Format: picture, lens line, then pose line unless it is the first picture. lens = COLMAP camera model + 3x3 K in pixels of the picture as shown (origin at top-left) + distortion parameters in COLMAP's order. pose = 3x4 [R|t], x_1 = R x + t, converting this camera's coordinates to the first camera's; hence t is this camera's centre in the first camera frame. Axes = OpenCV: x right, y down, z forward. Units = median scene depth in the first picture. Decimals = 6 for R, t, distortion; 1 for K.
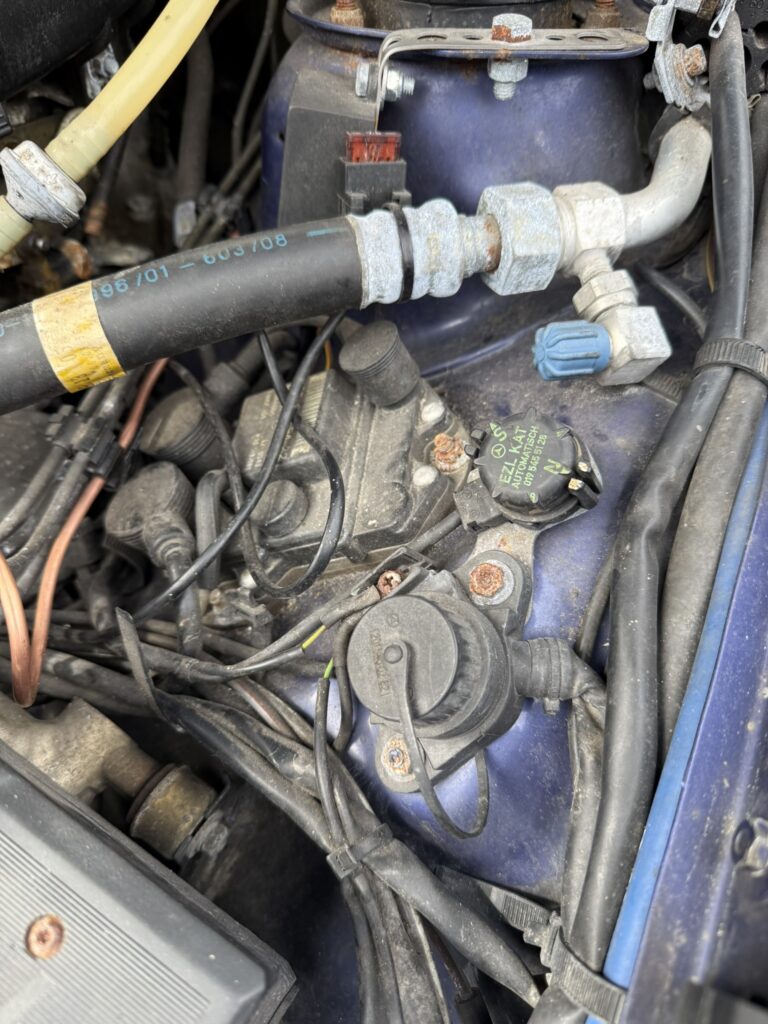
lens RADIAL K [[738.2, 0, 377.7], [0, 738.2, 513.4], [0, 0, 1]] dist [0.041665, -0.075226]
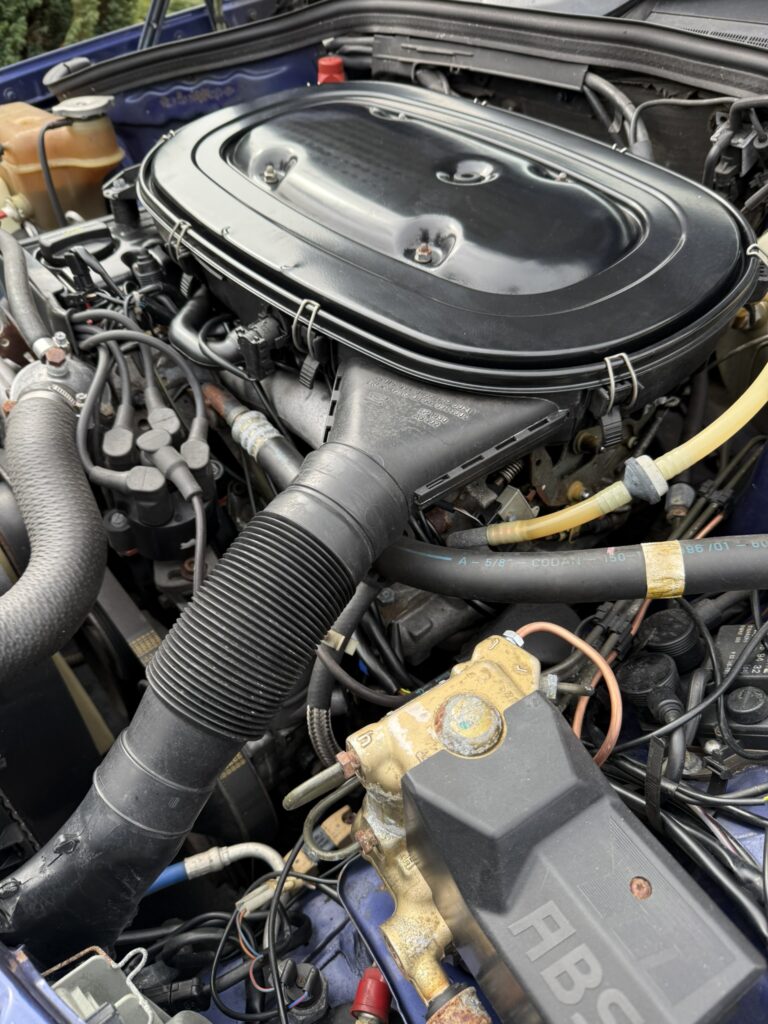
lens RADIAL K [[738.2, 0, 377.7], [0, 738.2, 513.4], [0, 0, 1]] dist [0.041665, -0.075226]
pose [[0.895158, 0.210321, -0.393010, -0.314161], [-0.306076, 0.930992, -0.198925, 0.166629], [0.324051, 0.298361, 0.897759, -0.720323]]
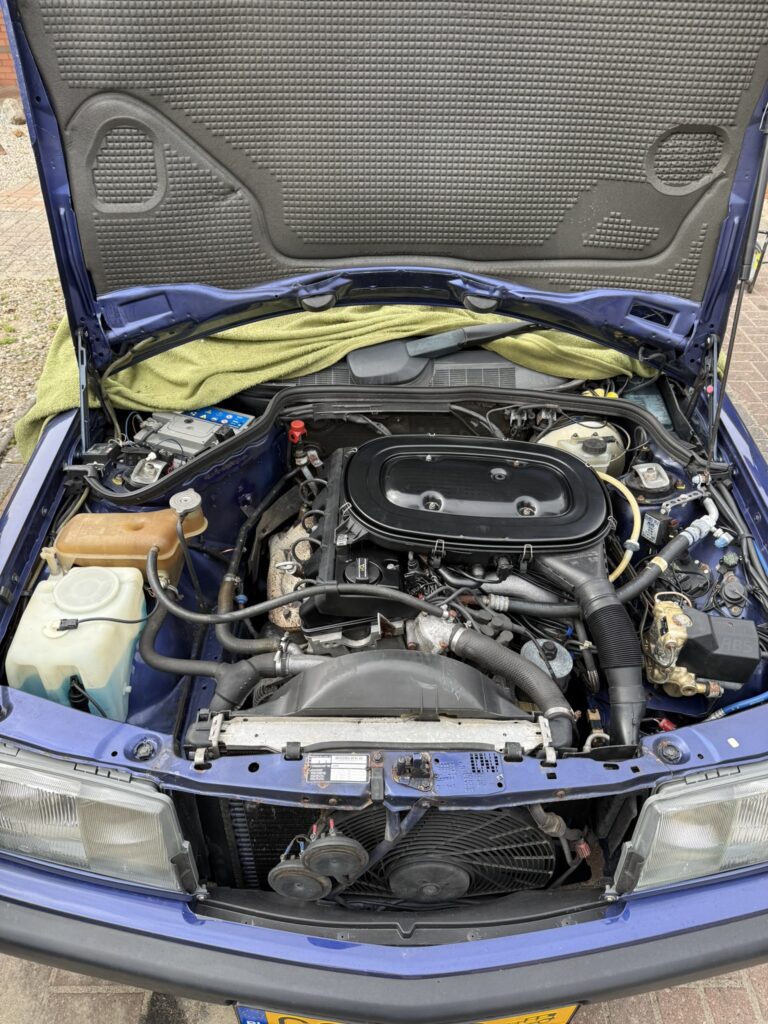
lens RADIAL K [[739.3, 0, 384.0], [0, 739.3, 512.0], [0, 0, 1]] dist [0.148122, -0.339906]
pose [[0.914958, -0.290498, 0.280112, -3.797069], [0.363262, 0.895207, -0.258158, 0.132591], [-0.175764, 0.337958, 0.924603, -4.161958]]
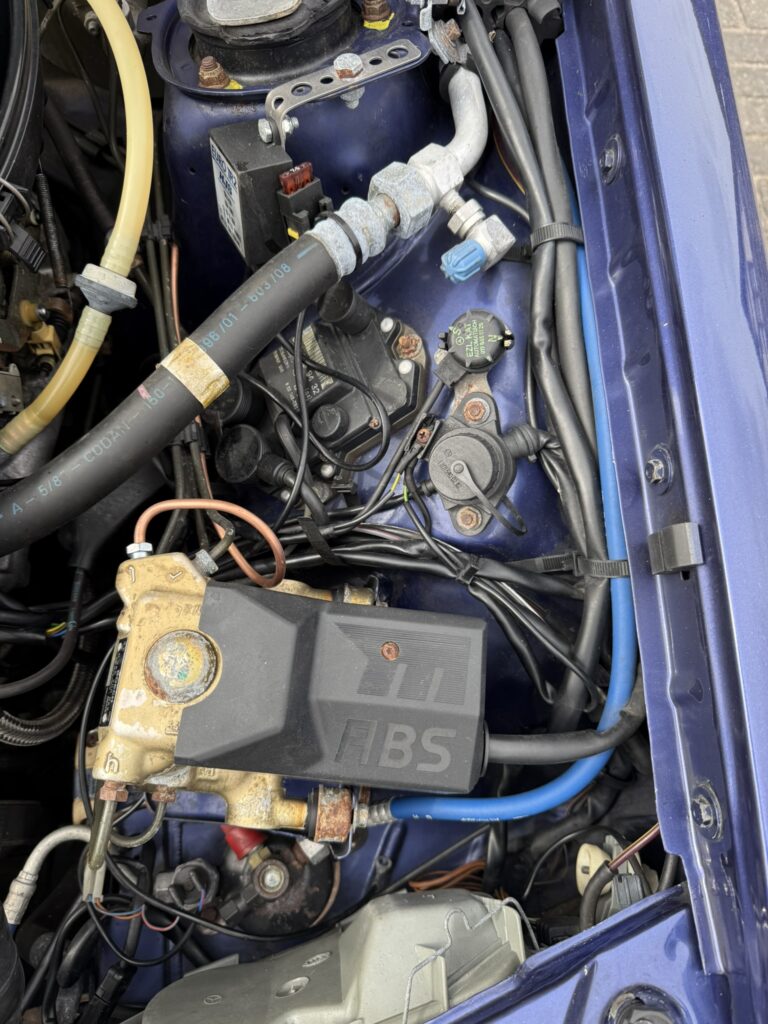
lens RADIAL K [[743.5, 0, 384.0], [0, 743.5, 512.0], [0, 0, 1]] dist [0.043936, -0.100925]
pose [[0.887770, -0.432475, 0.157574, -0.390446], [0.388353, 0.887532, 0.247930, -0.200508], [-0.247076, -0.158910, 0.955877, -0.617988]]
